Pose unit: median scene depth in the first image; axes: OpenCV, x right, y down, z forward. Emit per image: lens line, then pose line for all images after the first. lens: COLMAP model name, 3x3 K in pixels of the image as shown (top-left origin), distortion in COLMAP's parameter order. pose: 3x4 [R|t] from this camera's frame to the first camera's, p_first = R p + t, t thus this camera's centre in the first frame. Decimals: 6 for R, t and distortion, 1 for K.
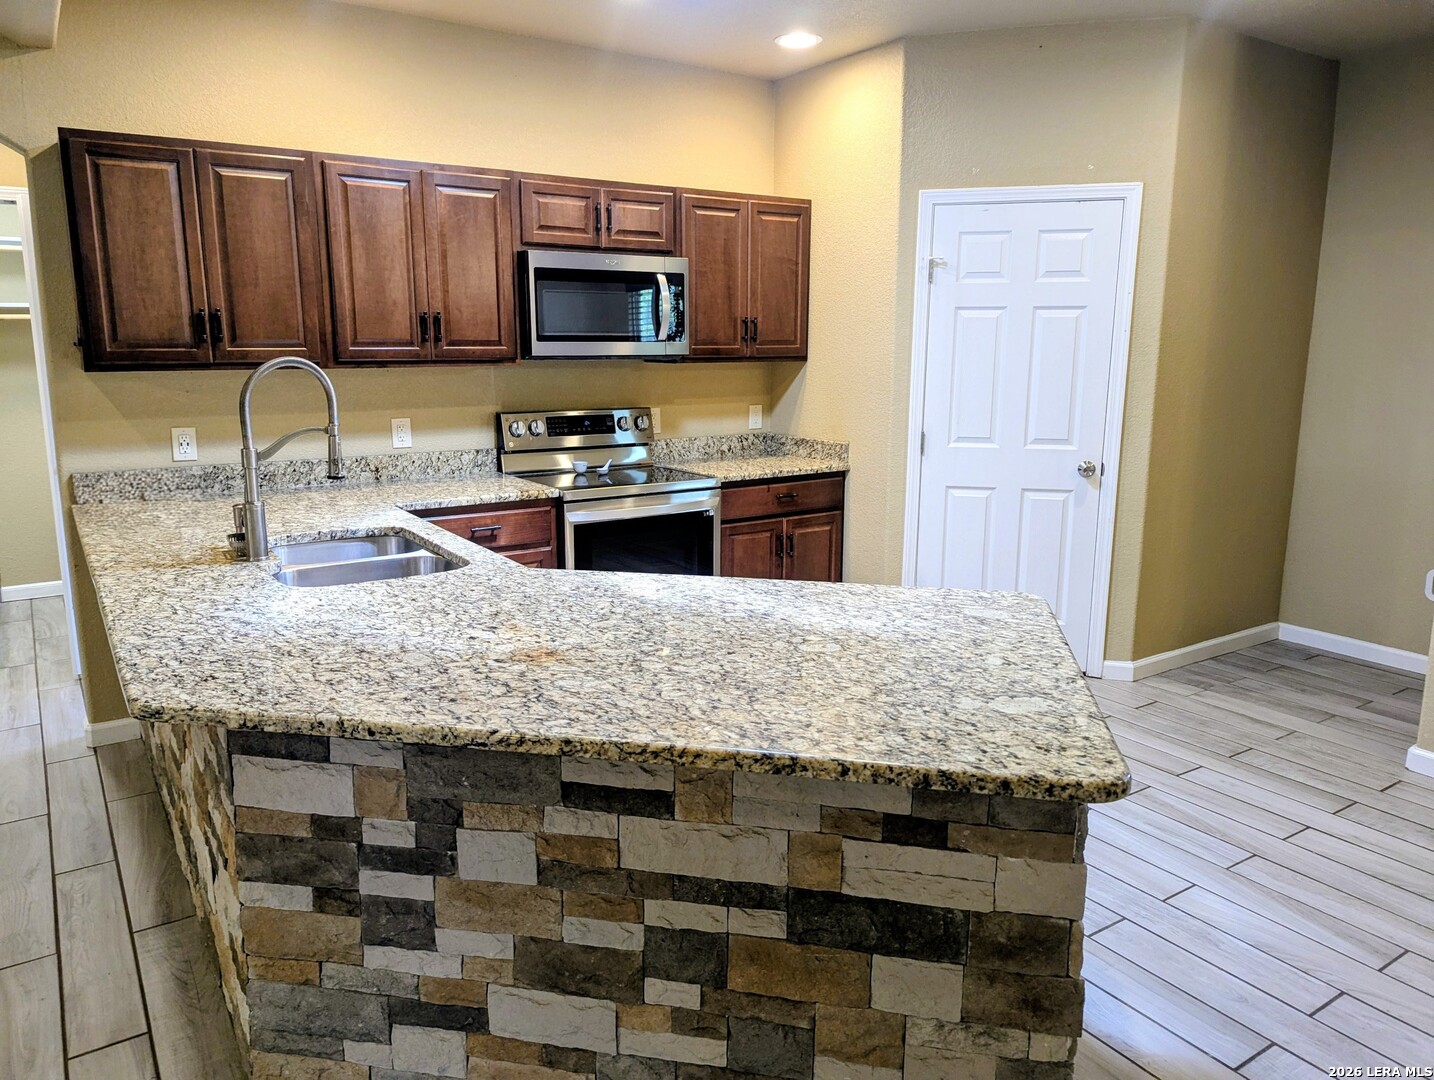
lens RADIAL K [[1002.1, 0, 708.3], [0, 1002.1, 529.5], [0, 0, 1]] dist [0.034470, 0.000015]
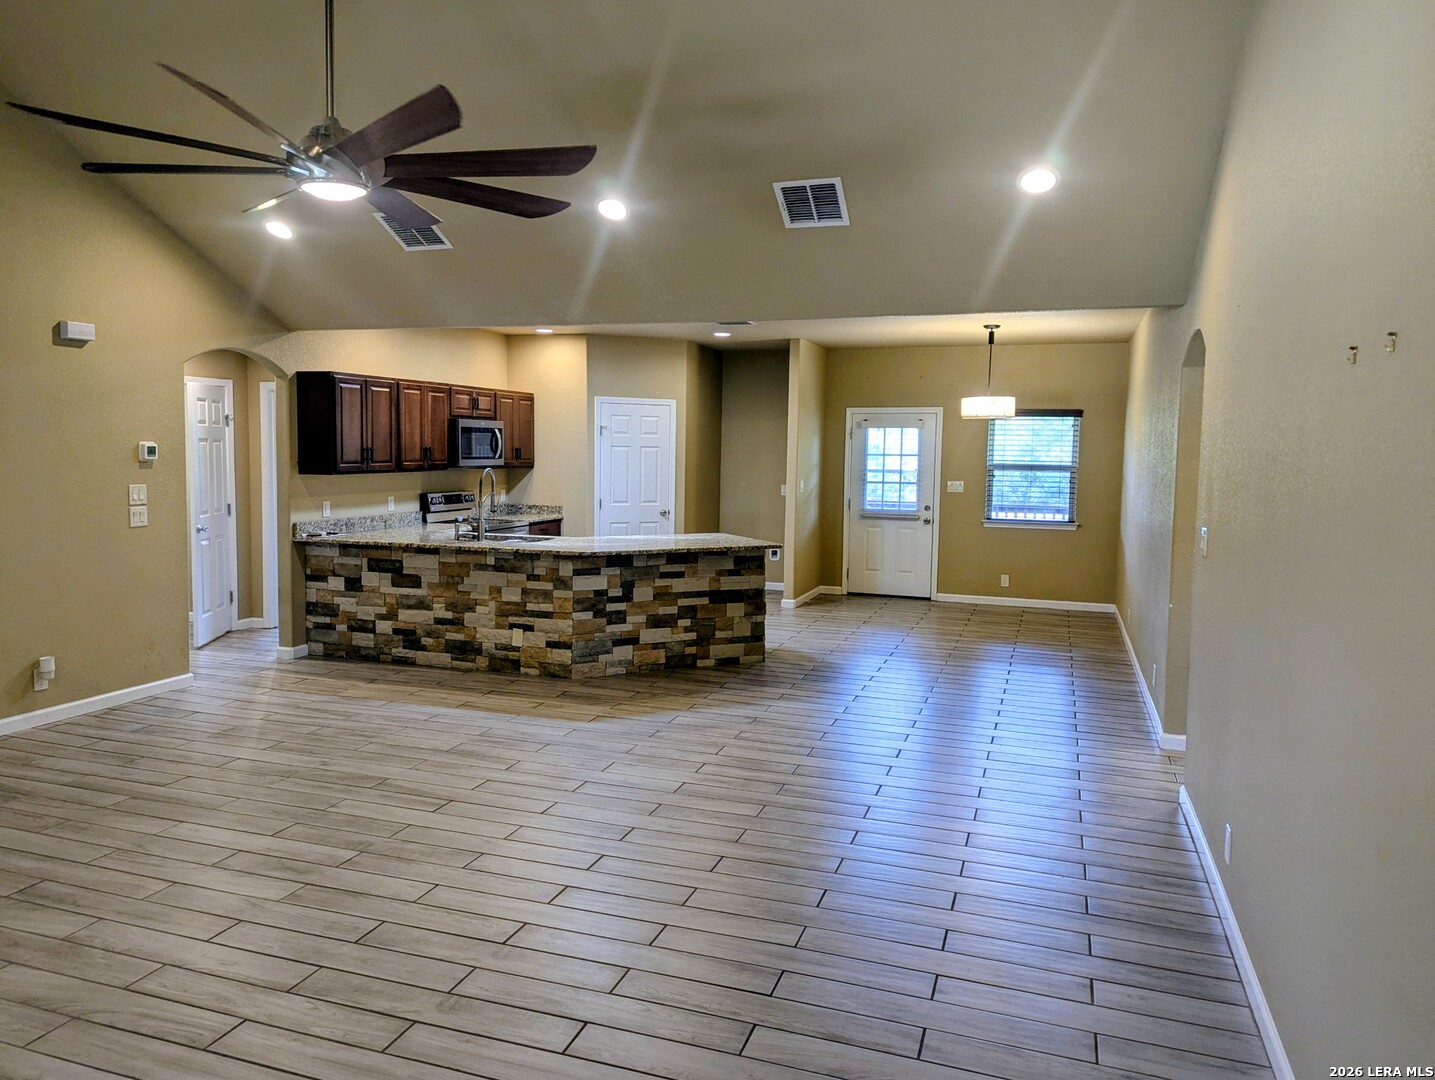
lens RADIAL K [[1009.9, 0, 718.7], [0, 1009.9, 540.4], [0, 0, 1]] dist [0.001974, 0.000093]
pose [[0.785705, -0.044785, 0.616978, -2.295823], [0.100168, 0.993424, -0.055452, 0.346970], [-0.610437, 0.105370, 0.785025, -2.202771]]
